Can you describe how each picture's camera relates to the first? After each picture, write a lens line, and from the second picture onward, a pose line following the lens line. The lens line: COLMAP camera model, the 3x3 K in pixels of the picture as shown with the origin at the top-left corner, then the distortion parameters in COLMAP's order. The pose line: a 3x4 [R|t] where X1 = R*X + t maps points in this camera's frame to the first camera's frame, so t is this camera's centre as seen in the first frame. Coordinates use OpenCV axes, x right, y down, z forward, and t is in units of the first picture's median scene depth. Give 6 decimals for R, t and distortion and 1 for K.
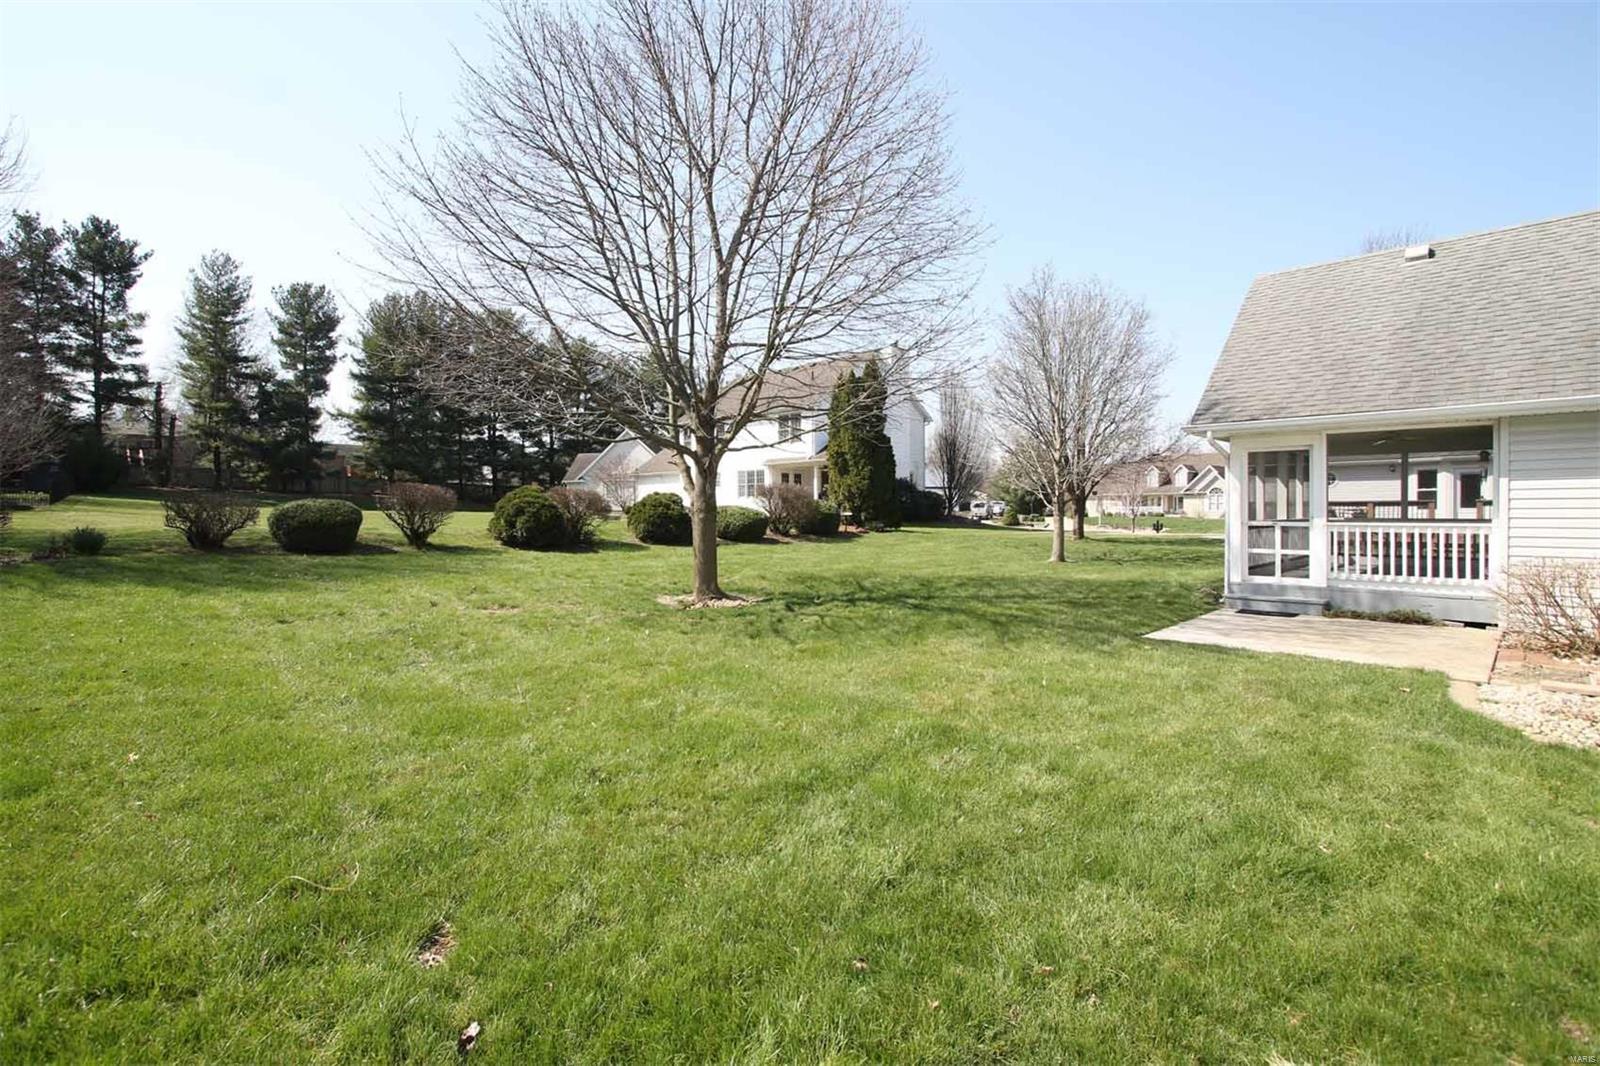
lens RADIAL K [[775.1, 0, 800.4], [0, 775.1, 516.5], [0, 0, 1]] dist [0.014040, 0.000129]
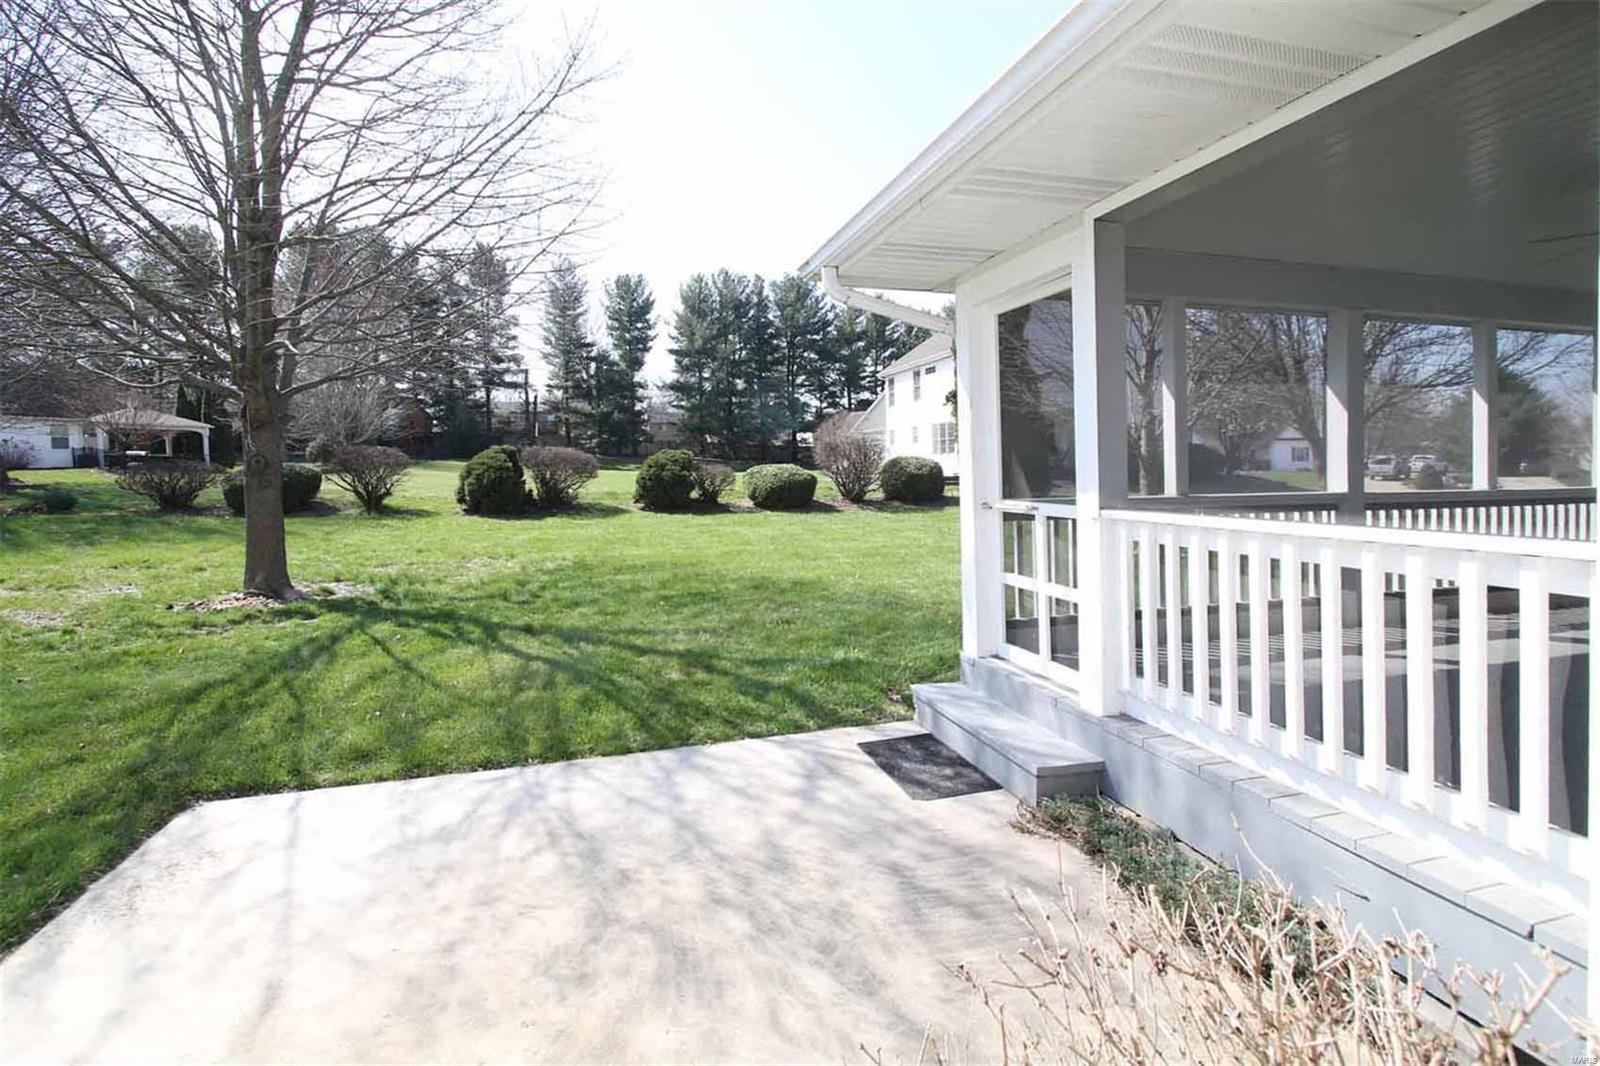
lens RADIAL K [[763.0, 0, 801.2], [0, 763.0, 482.8], [0, 0, 1]] dist [-0.000125, -0.000011]
pose [[0.876848, 0.003157, -0.480758, 0.145054], [0.002009, 0.999946, 0.010232, -0.001353], [0.480764, -0.009938, 0.876794, 0.137528]]
